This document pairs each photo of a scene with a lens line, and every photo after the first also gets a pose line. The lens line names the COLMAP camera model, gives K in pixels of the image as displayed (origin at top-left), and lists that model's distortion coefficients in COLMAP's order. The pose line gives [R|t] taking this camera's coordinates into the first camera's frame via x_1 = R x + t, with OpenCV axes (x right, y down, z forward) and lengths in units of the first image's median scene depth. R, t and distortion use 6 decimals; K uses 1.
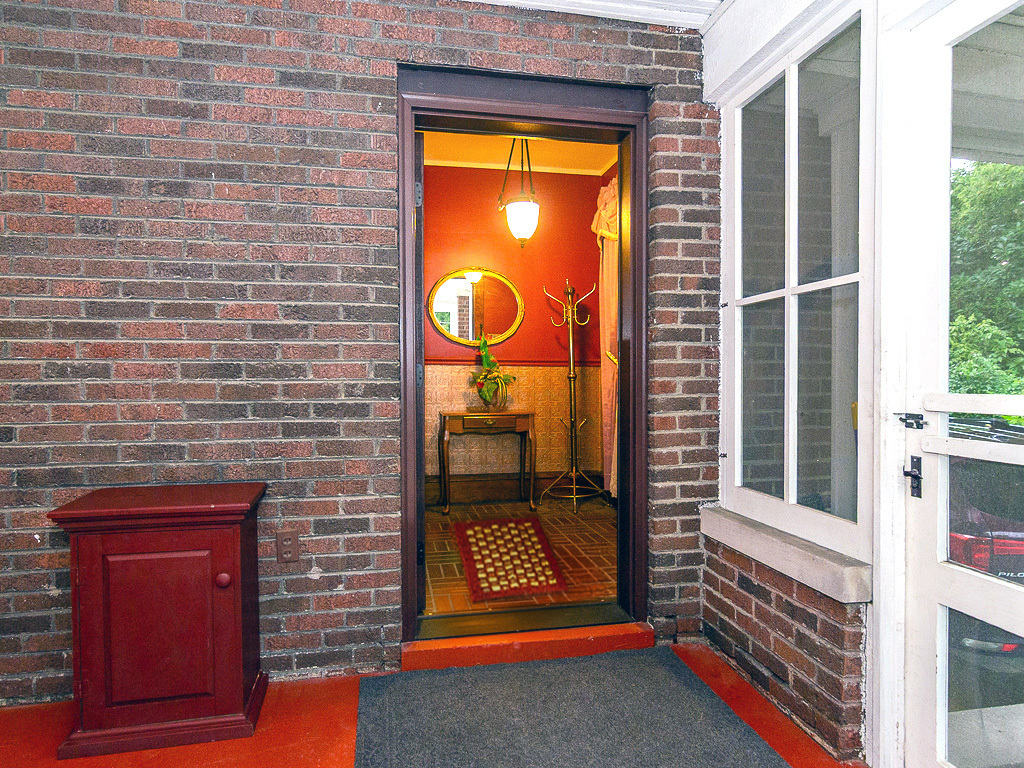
lens RADIAL K [[574.3, 0, 511.7], [0, 574.3, 378.3], [0, 0, 1]] dist [-0.003775, 0.001521]
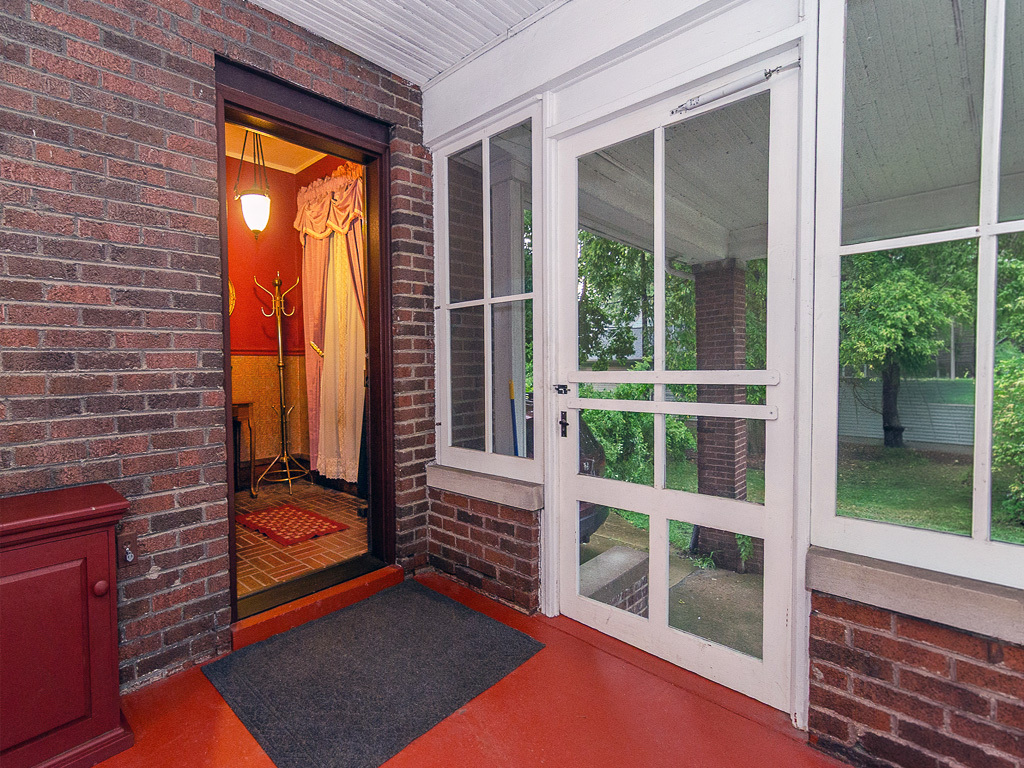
lens RADIAL K [[574.3, 0, 511.7], [0, 574.3, 378.3], [0, 0, 1]] dist [-0.003775, 0.001521]
pose [[0.745507, -0.028729, 0.665879, -0.432581], [0.015912, 0.999553, 0.025310, 0.001402], [-0.666308, -0.008273, 0.745630, -0.086864]]
